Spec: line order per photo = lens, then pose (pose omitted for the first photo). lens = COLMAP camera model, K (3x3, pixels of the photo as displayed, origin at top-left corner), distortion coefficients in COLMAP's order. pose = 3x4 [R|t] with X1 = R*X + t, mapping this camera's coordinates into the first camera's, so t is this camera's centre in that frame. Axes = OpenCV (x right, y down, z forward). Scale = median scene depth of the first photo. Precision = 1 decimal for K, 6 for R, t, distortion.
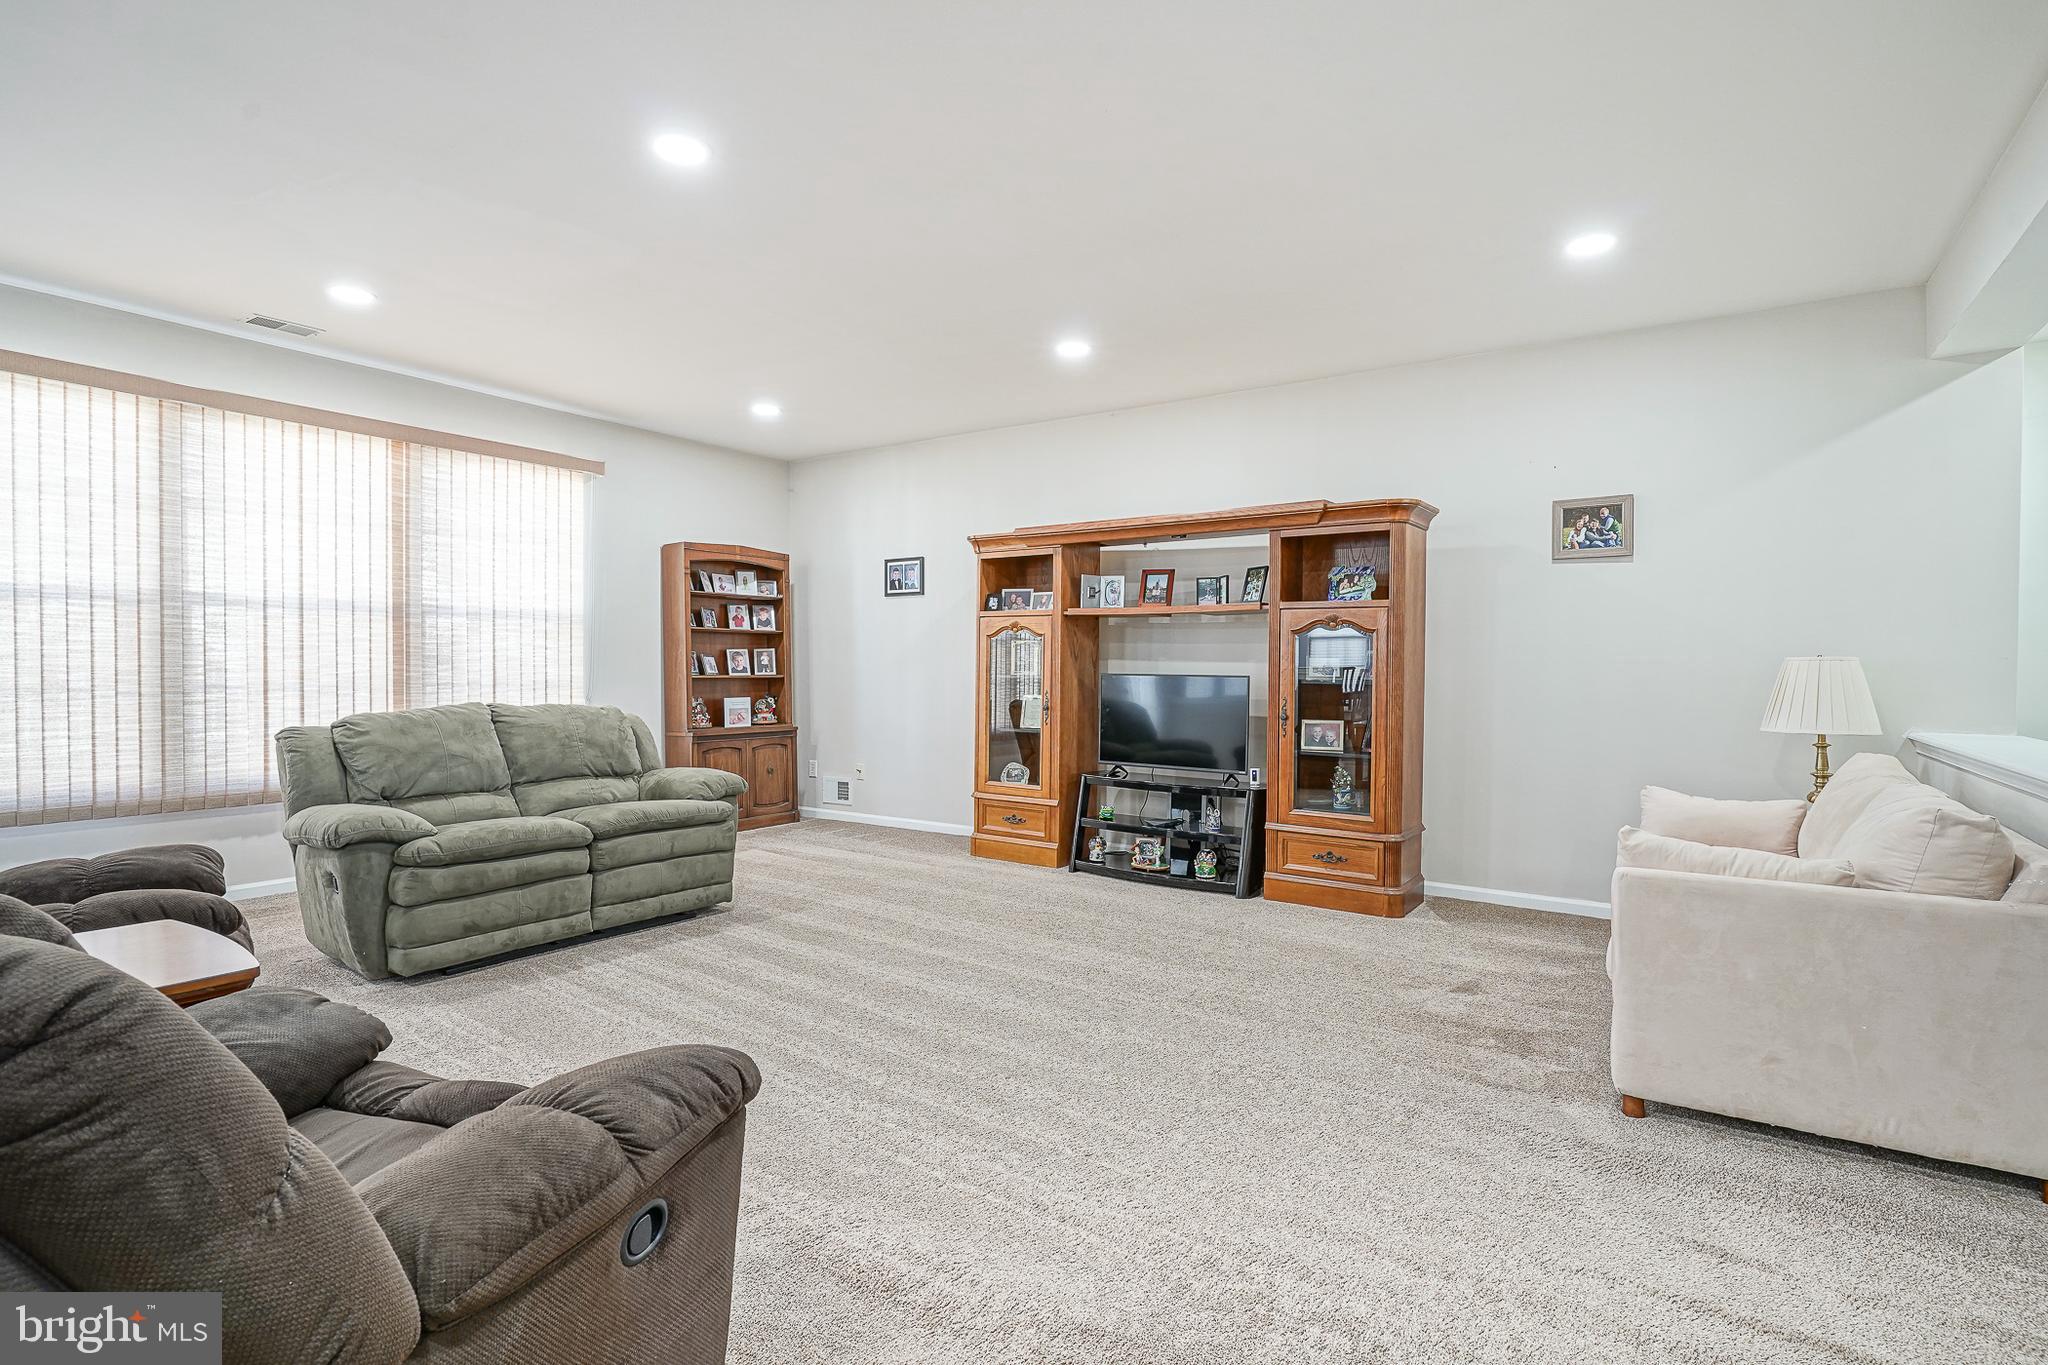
lens RADIAL K [[1004.7, 0, 1024.0], [0, 1004.7, 682.5], [0, 0, 1]] dist [0.000840, 0.000980]
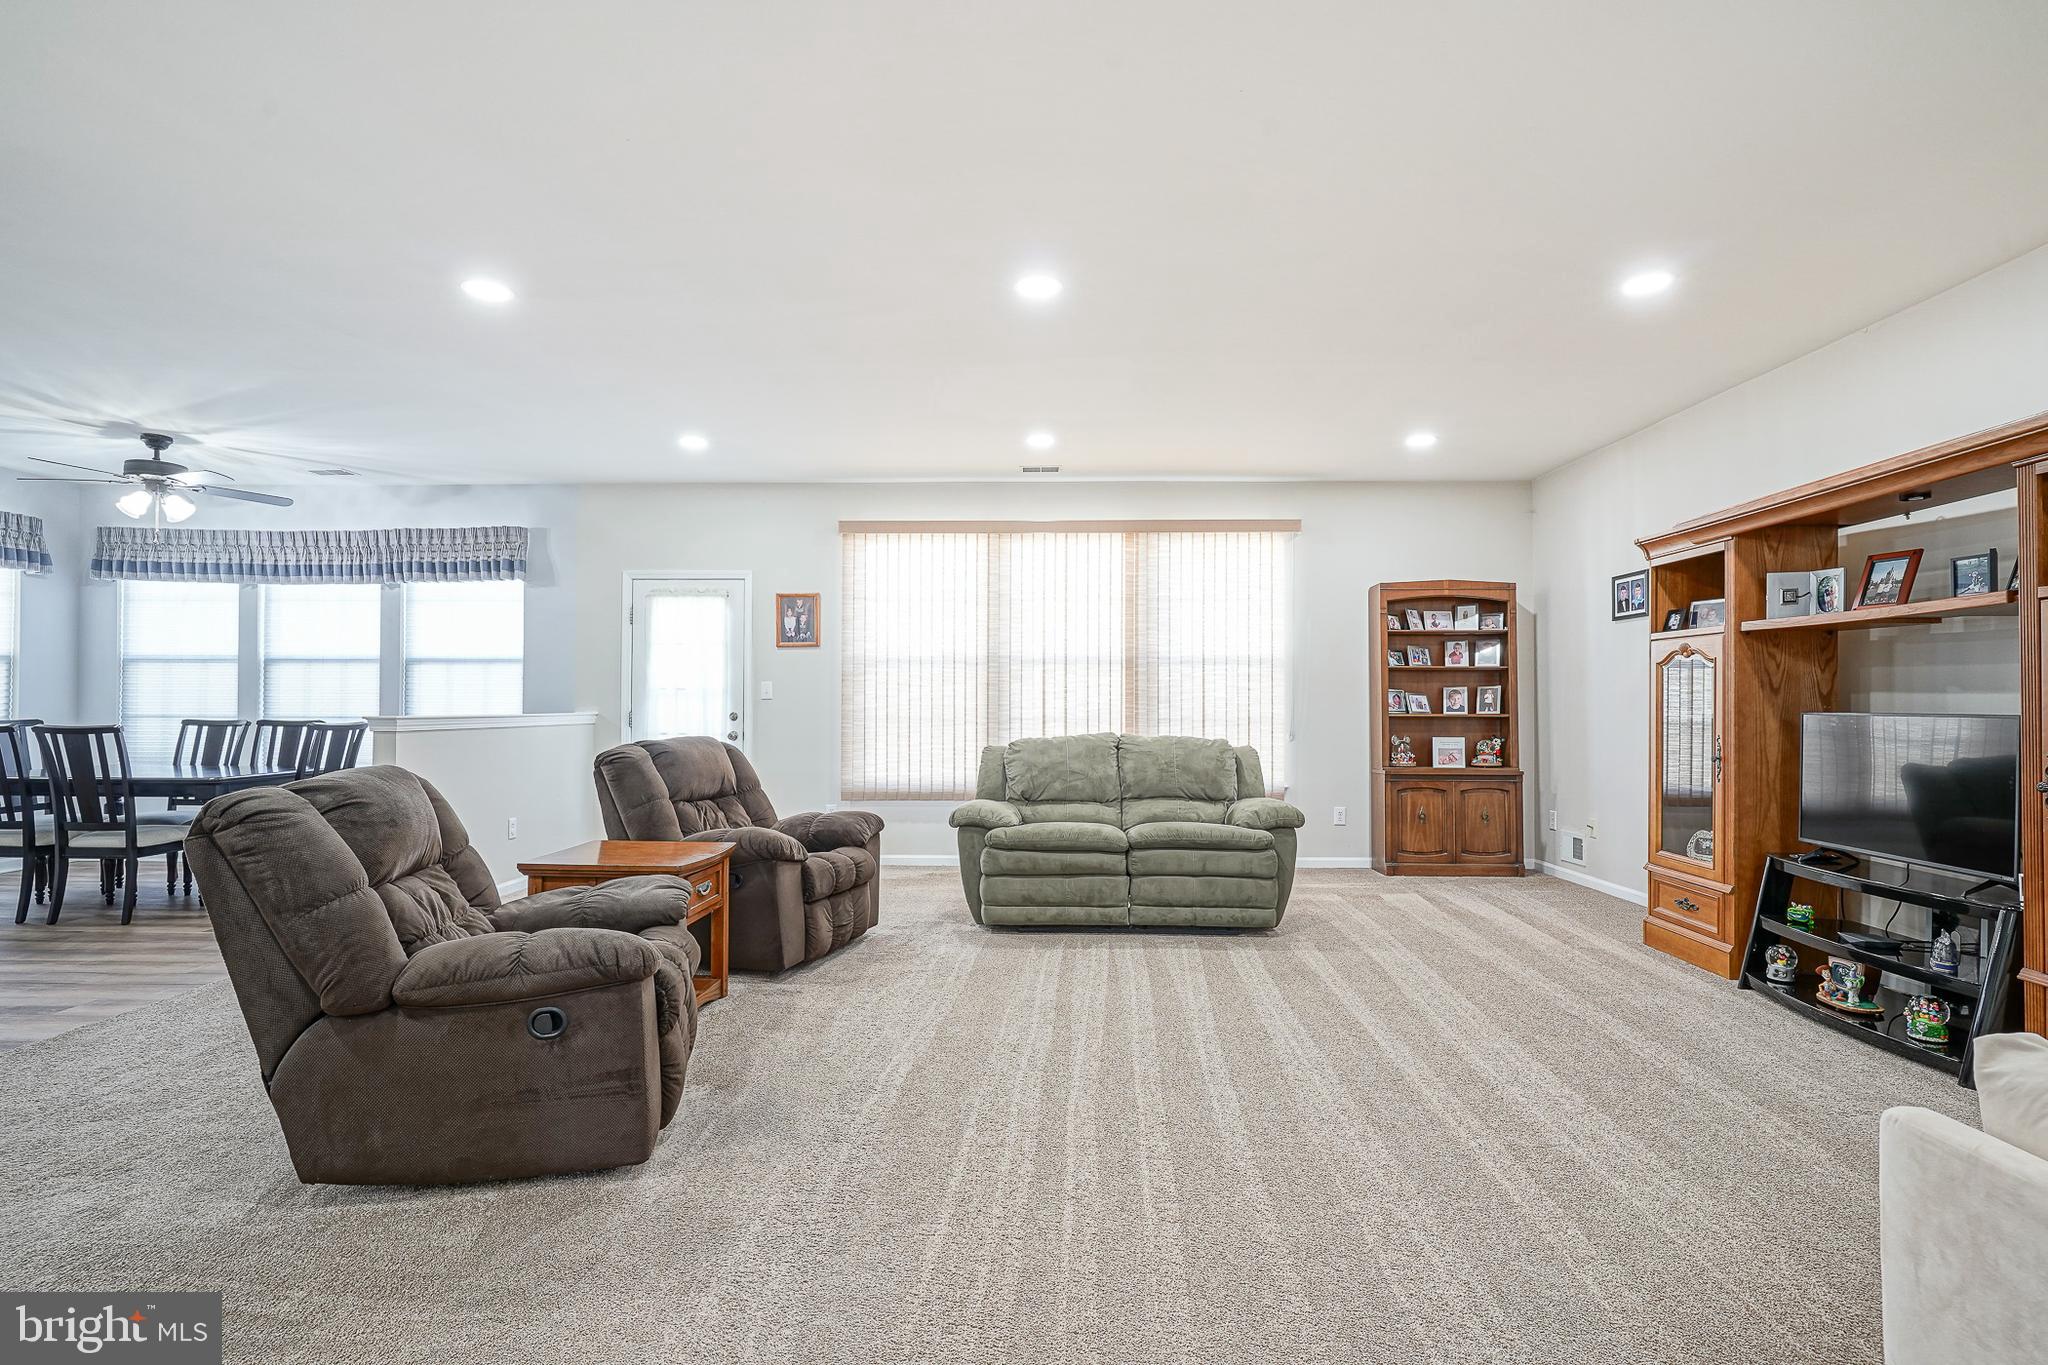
lens RADIAL K [[991.8, 0, 1024.0], [0, 991.8, 682.5], [0, 0, 1]] dist [-0.010390, 0.005562]
pose [[0.545274, -0.022988, -0.837943, 0.360904], [-0.013367, 0.999258, -0.036112, 0.002809], [0.838151, 0.030892, 0.544562, 0.178070]]
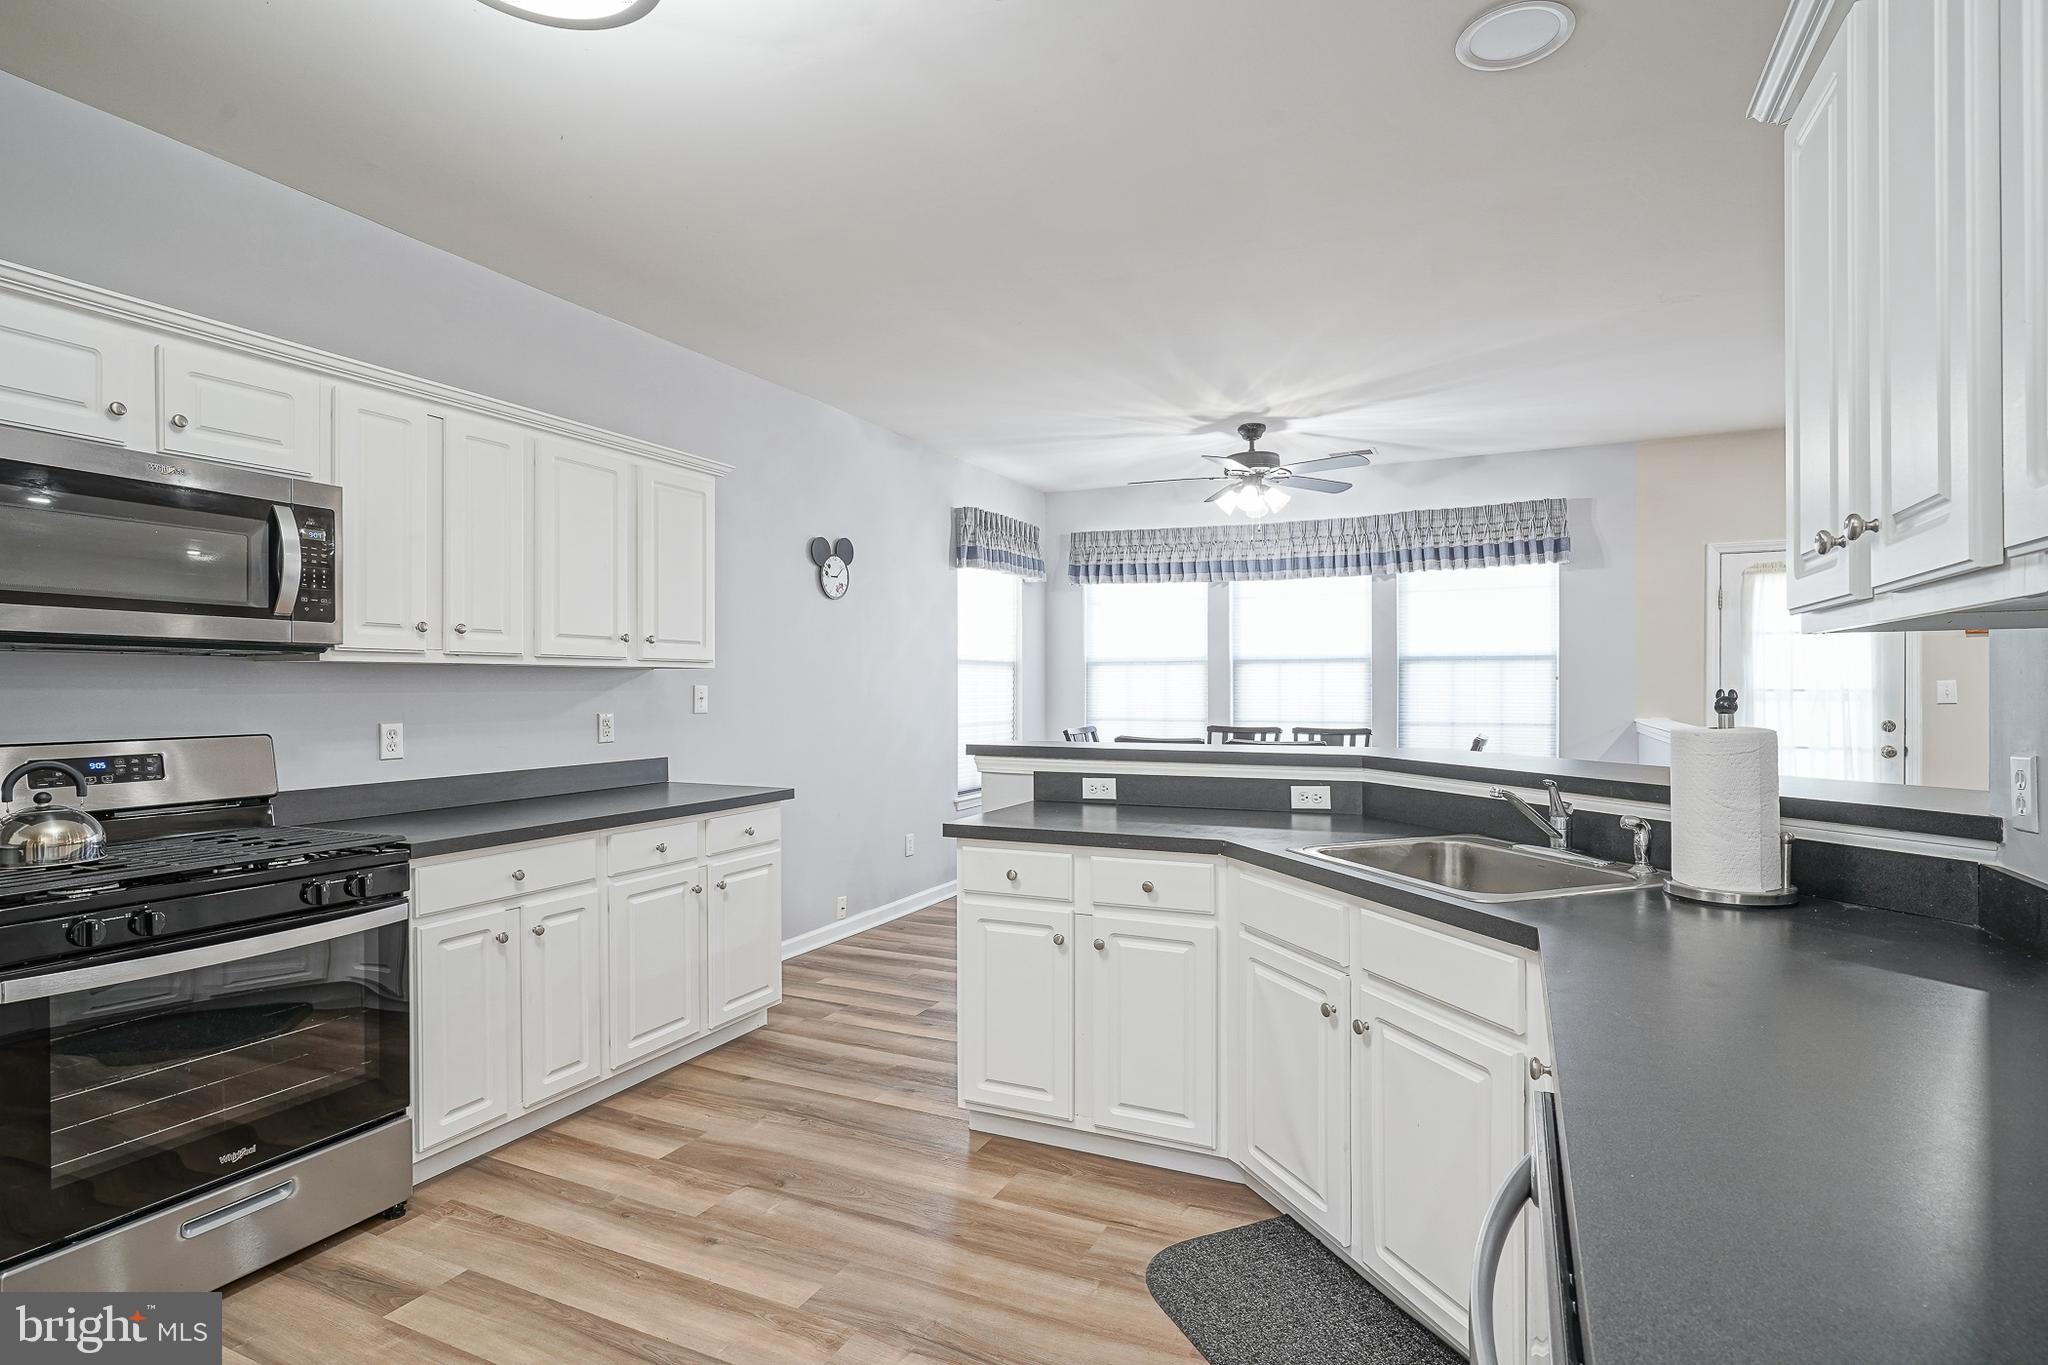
lens RADIAL K [[980.0, 0, 1024.0], [0, 980.0, 682.5], [0, 0, 1]] dist [0.000228, 0.001061]
pose [[0.165540, -0.009178, -0.986160, -0.096225], [-0.011331, 0.999873, -0.011208, -0.016419], [0.986138, 0.013030, 0.165415, -0.409630]]
